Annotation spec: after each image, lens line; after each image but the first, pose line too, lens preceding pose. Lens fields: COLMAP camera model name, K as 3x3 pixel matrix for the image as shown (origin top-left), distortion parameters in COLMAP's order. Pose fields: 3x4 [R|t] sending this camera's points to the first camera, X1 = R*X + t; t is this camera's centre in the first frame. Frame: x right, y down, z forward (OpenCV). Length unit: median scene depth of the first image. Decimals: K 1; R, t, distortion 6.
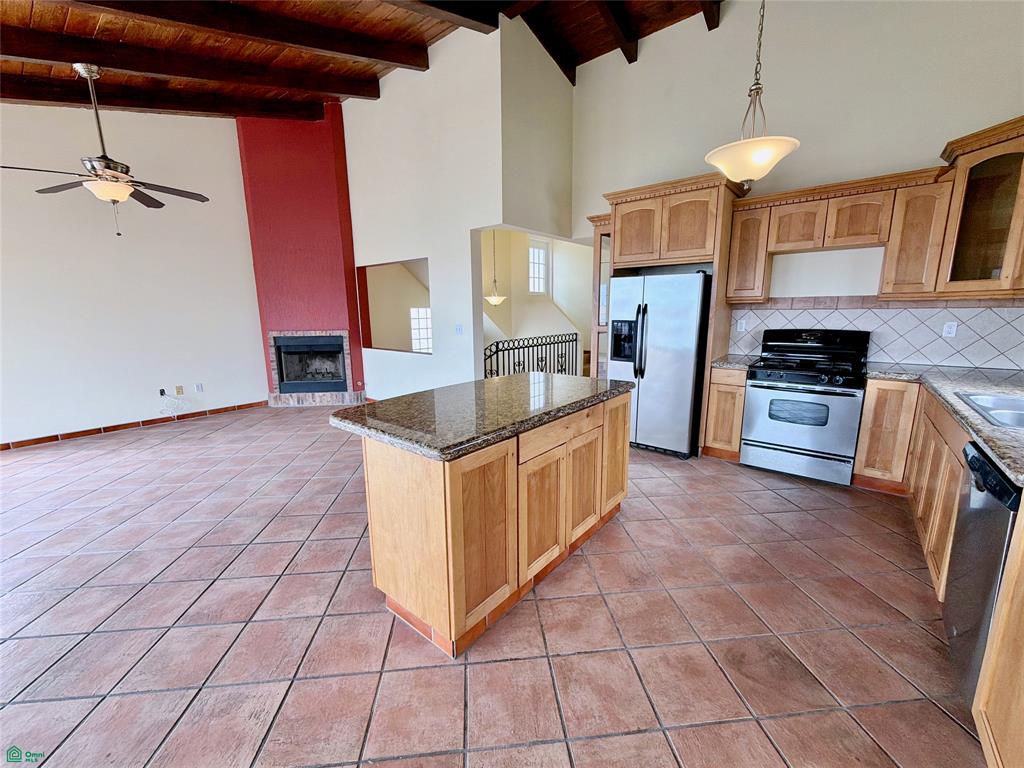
lens RADIAL K [[409.1, 0, 512.4], [0, 409.1, 385.7], [0, 0, 1]] dist [-0.000784, -0.000242]
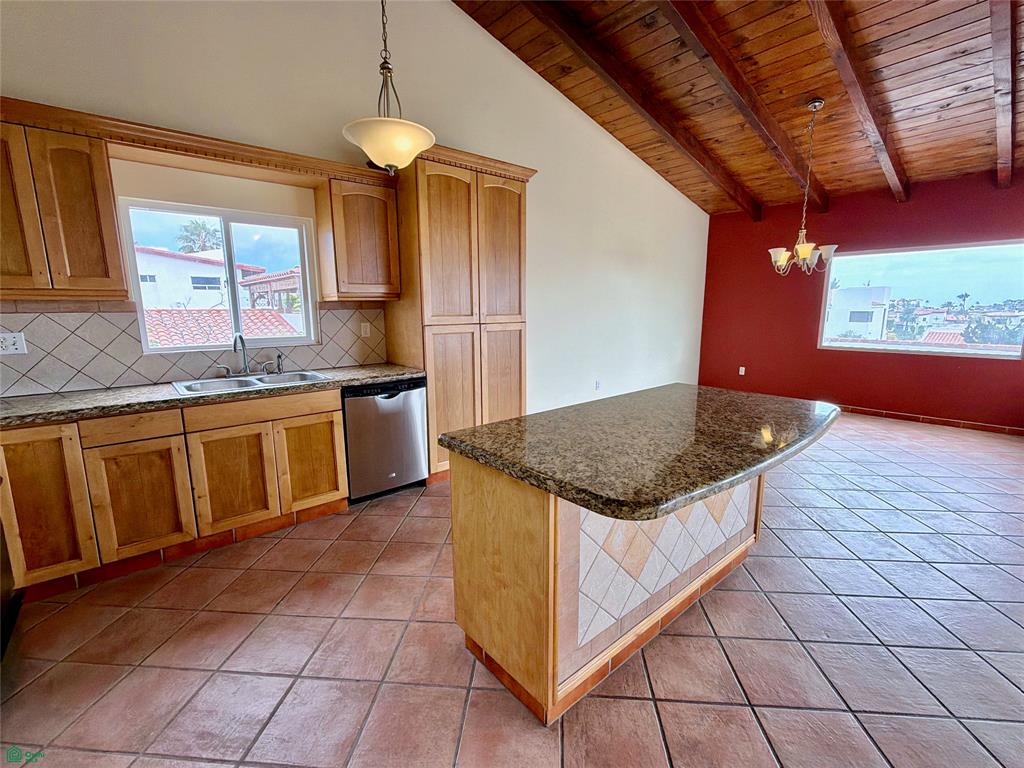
lens RADIAL K [[454.0, 0, 511.1], [0, 454.0, 386.9], [0, 0, 1]] dist [-0.000291, 0.000548]
pose [[-0.983467, -0.013896, 0.180554, 0.064946], [0.050970, 0.935500, 0.349630, -0.208289], [-0.173767, 0.353053, -0.919325, 1.126819]]
